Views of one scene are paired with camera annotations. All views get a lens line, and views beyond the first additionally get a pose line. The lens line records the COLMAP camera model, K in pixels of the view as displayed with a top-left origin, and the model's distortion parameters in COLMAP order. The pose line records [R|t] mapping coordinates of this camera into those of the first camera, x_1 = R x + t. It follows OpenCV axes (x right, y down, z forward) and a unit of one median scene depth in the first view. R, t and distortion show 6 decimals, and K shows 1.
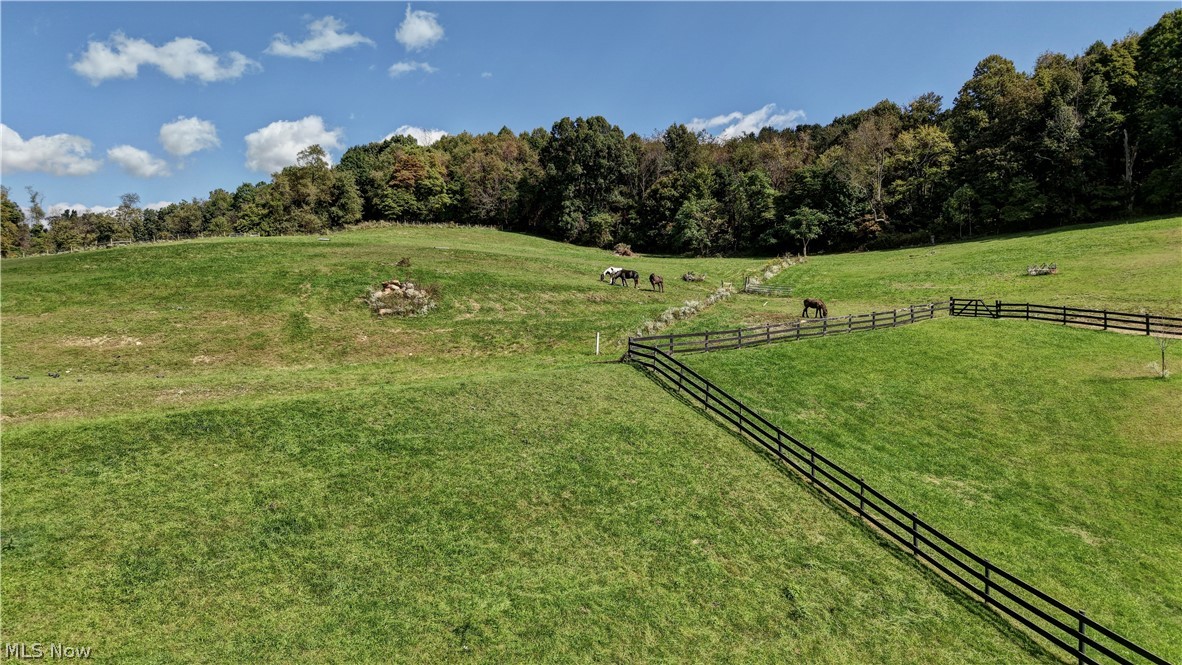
lens RADIAL K [[826.3, 0, 591.0], [0, 826.3, 332.5], [0, 0, 1]] dist [0.012881, -0.001159]
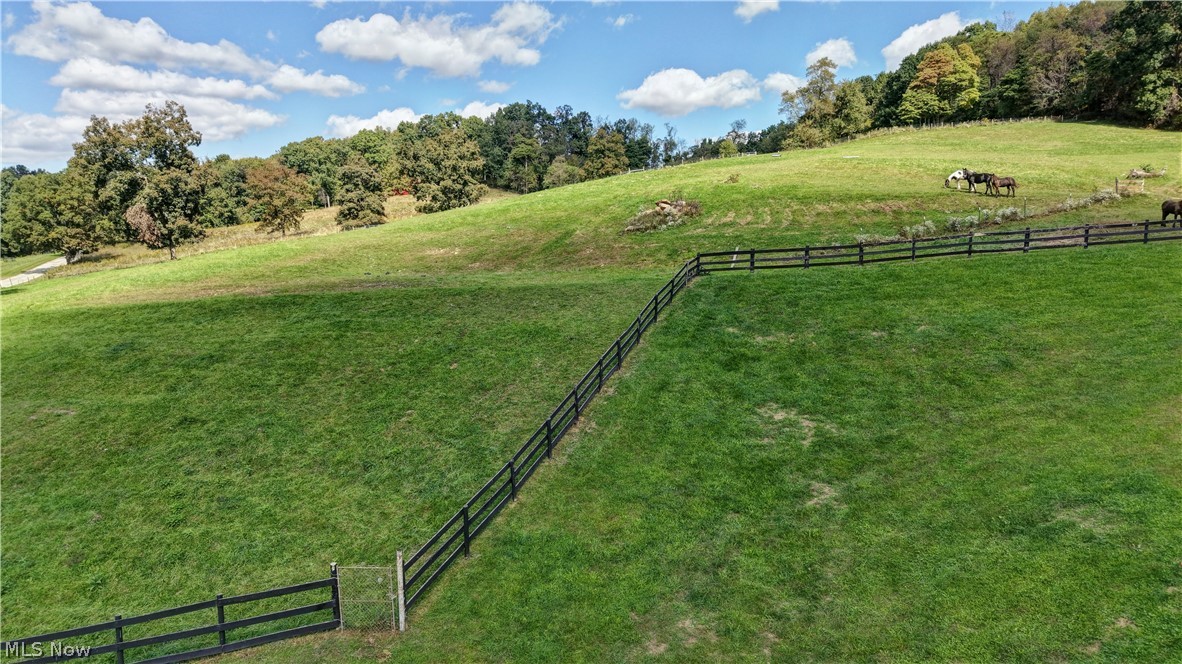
lens RADIAL K [[826.8, 0, 591.0], [0, 826.8, 332.0], [0, 0, 1]] dist [0.034522, 0.002355]
pose [[0.722834, 0.073271, -0.687126, 0.154906], [0.000358, 0.994323, 0.106405, -0.001216], [0.691022, -0.077159, 0.718704, 0.039253]]
